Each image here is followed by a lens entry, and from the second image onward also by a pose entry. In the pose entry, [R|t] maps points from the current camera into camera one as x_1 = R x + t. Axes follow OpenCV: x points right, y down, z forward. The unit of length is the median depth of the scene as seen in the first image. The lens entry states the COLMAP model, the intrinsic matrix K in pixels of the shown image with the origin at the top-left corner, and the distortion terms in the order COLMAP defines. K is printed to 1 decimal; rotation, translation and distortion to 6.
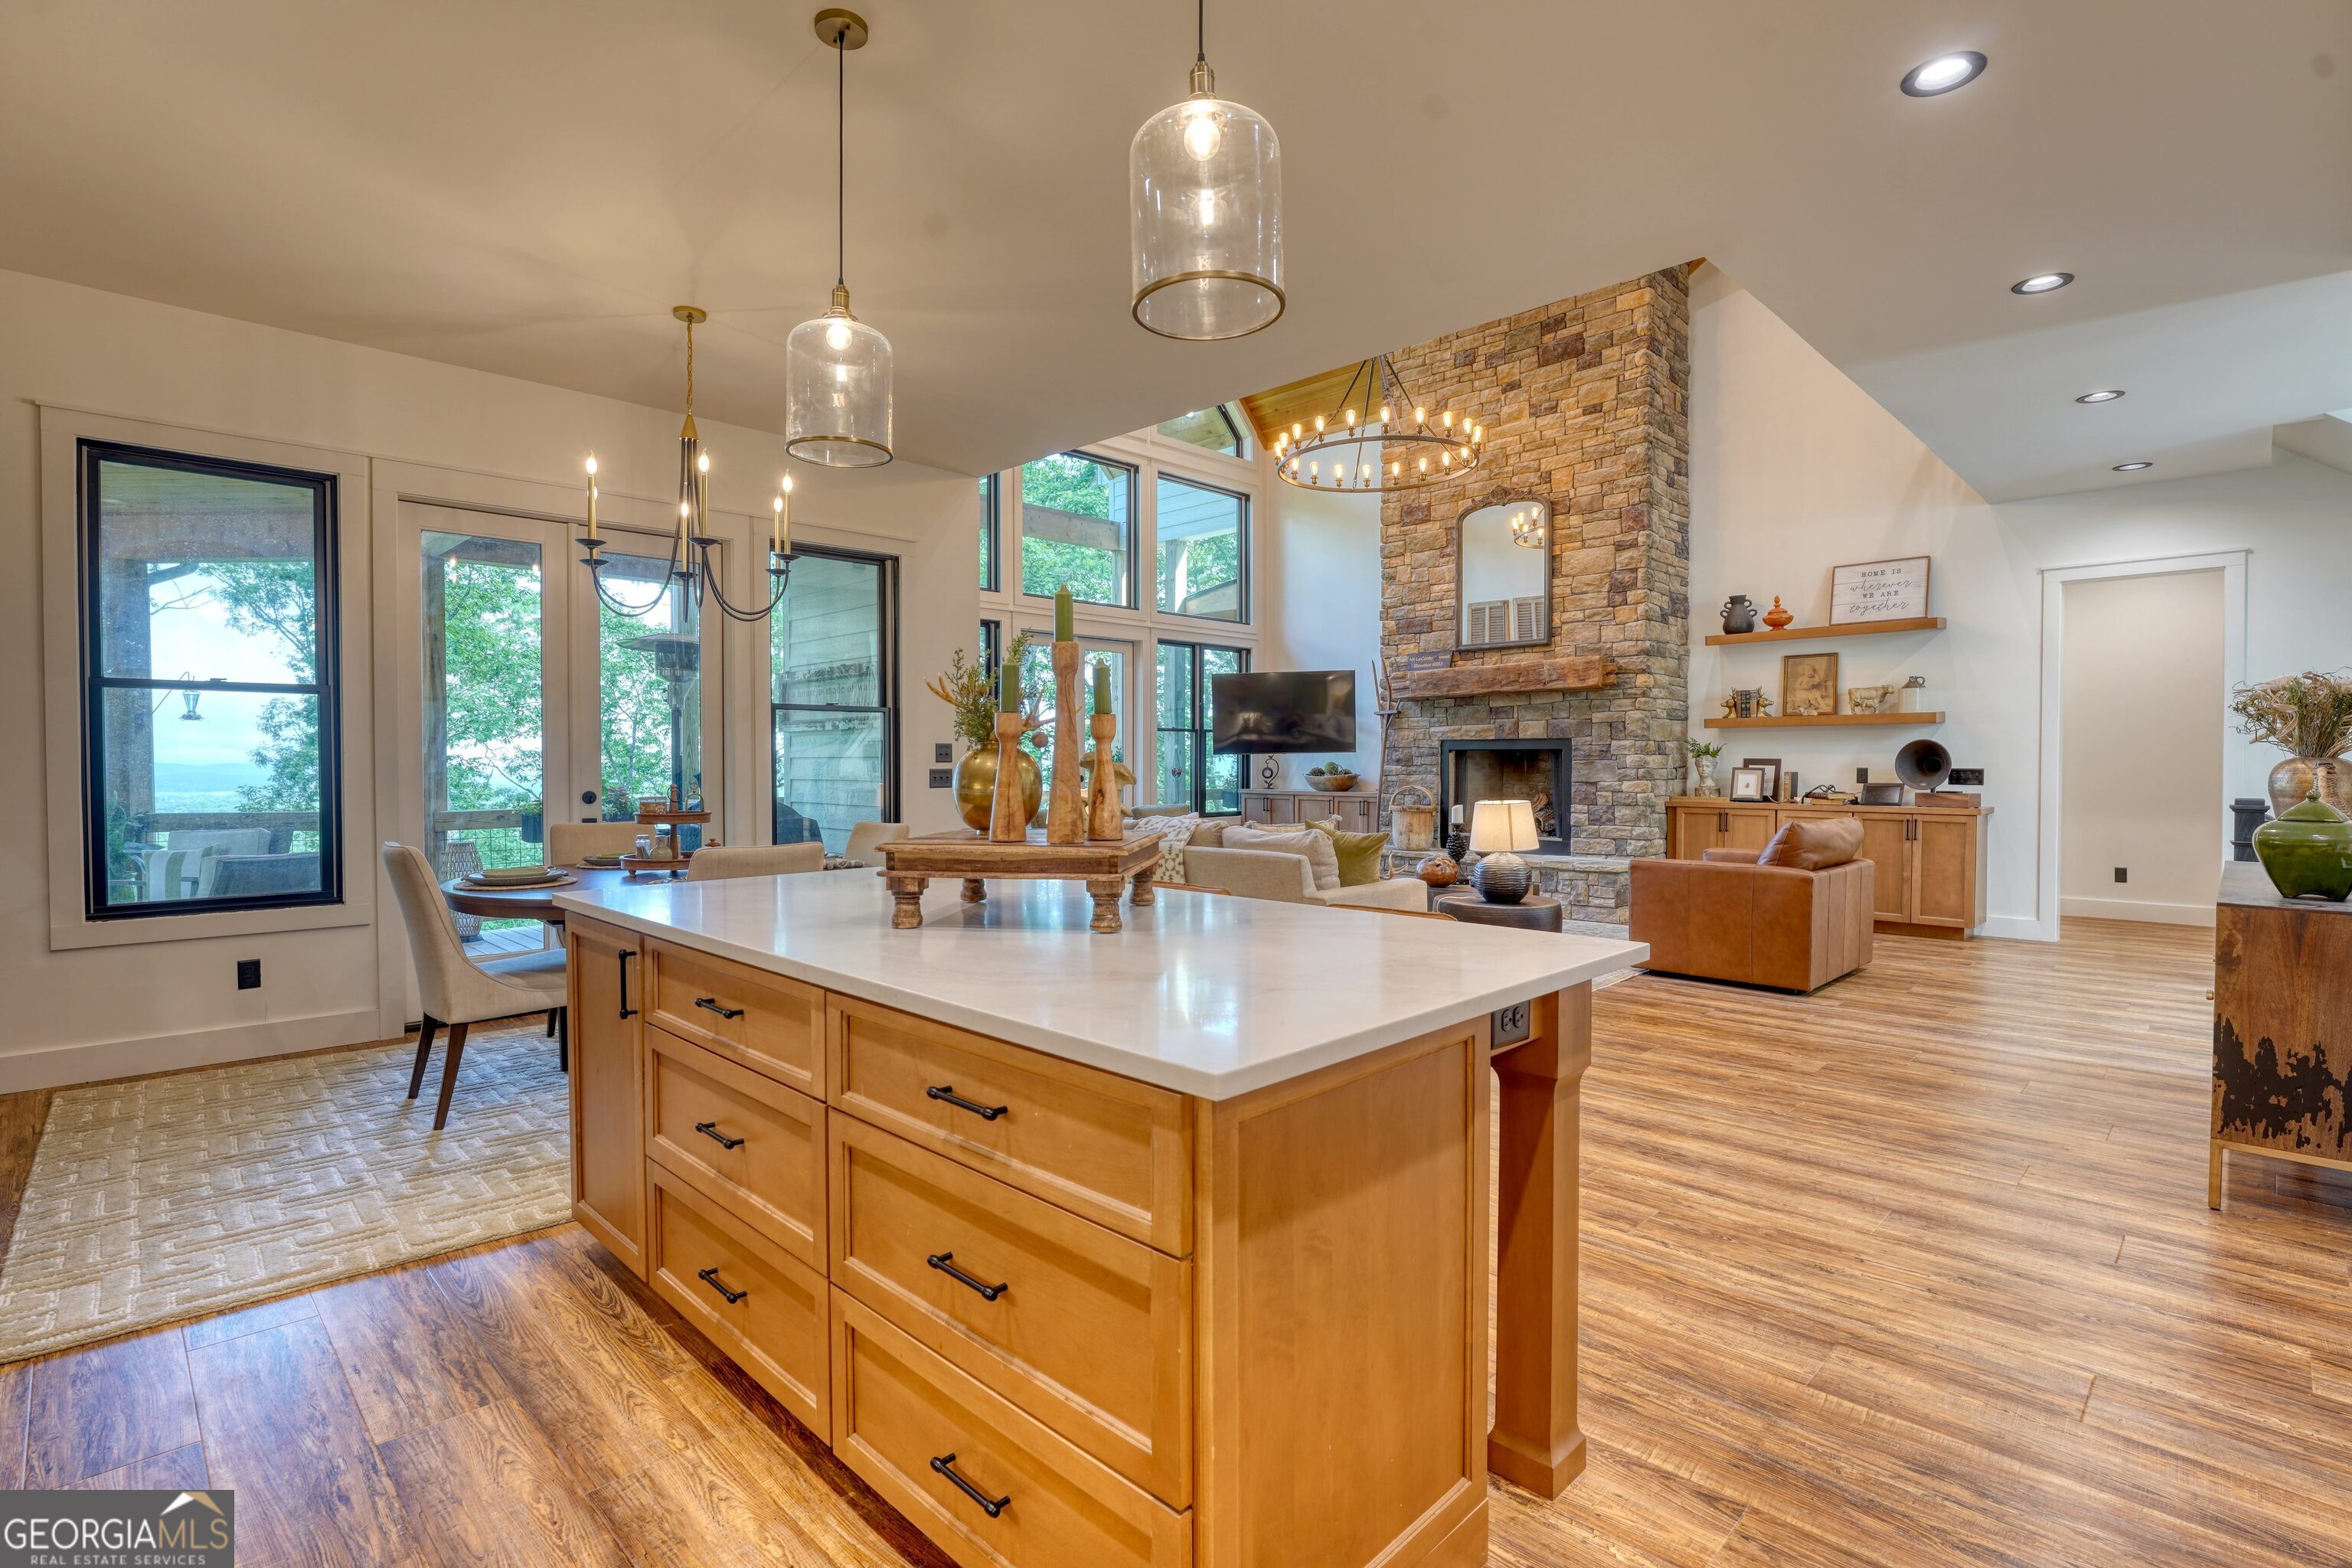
lens RADIAL K [[1091.6, 0, 1159.8], [0, 1091.6, 788.3], [0, 0, 1]] dist [-0.005306, -0.001046]
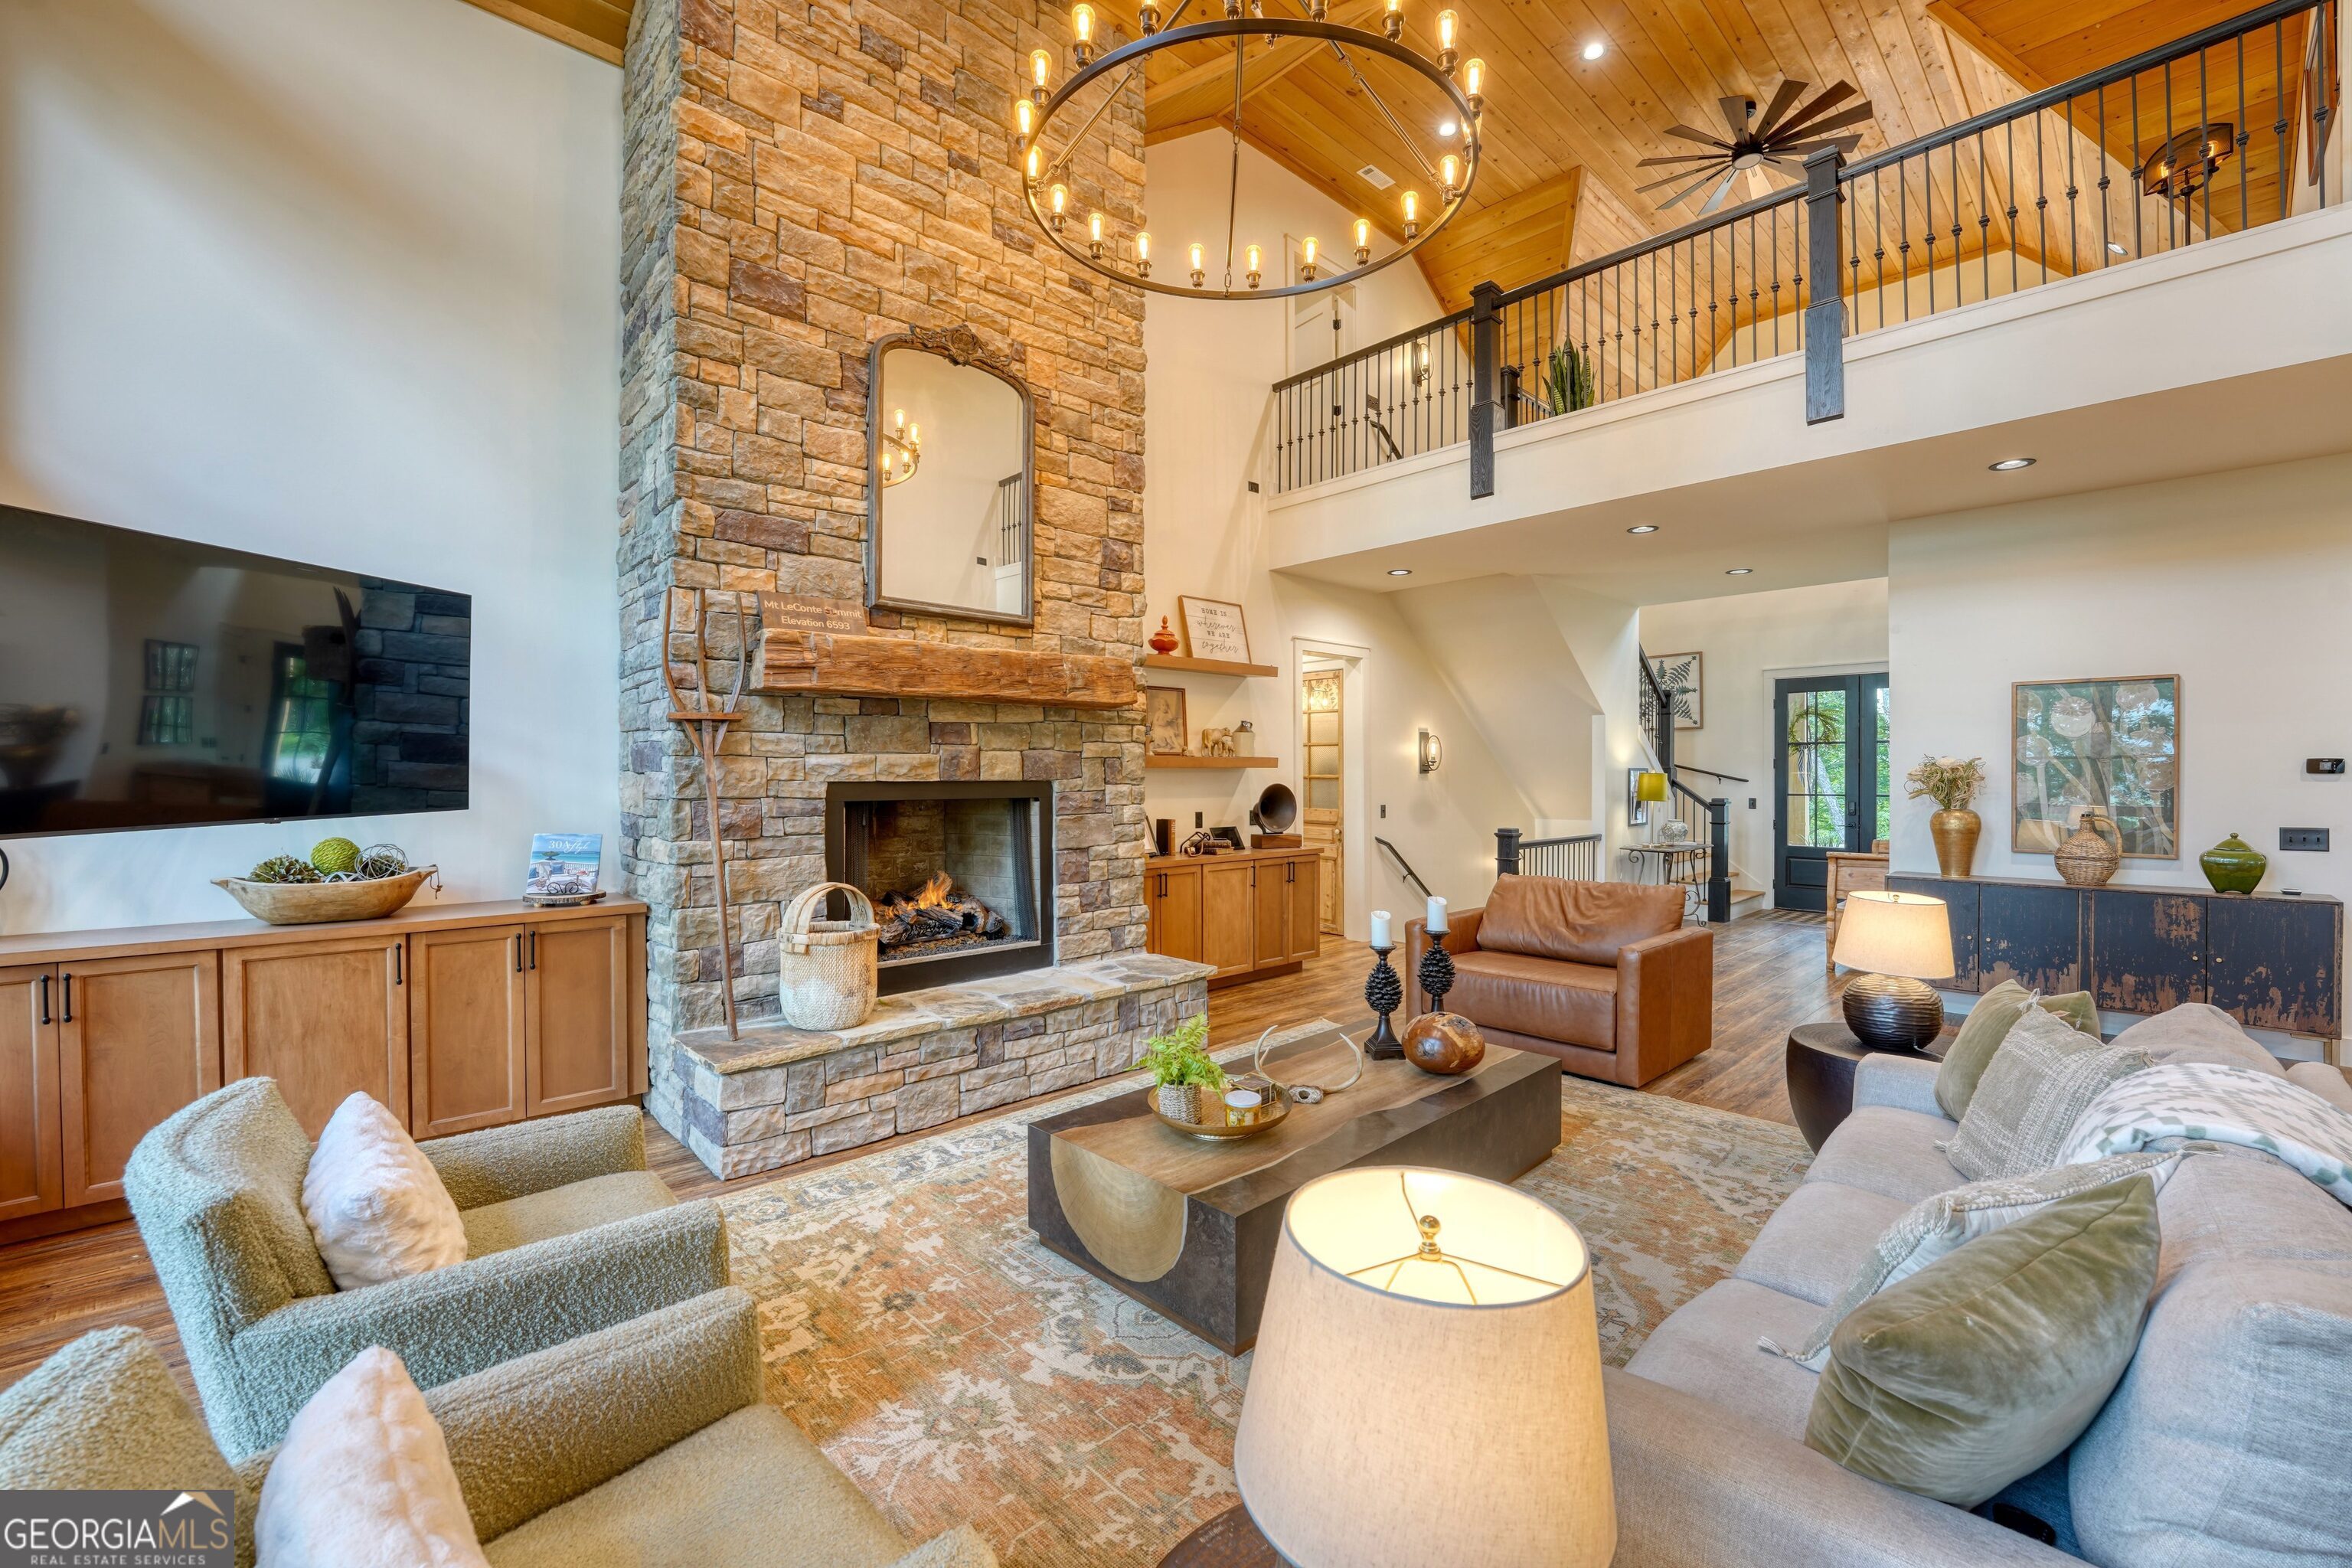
lens RADIAL K [[963.4, 0, 1179.6], [0, 963.4, 774.4], [0, 0, 1]] dist [-0.015425, -0.000600]
pose [[0.025168, 0.000372, 0.999683, -0.184945], [0.027085, 0.999633, -0.001054, -0.048207], [-0.999316, 0.027103, 0.025148, 0.933022]]
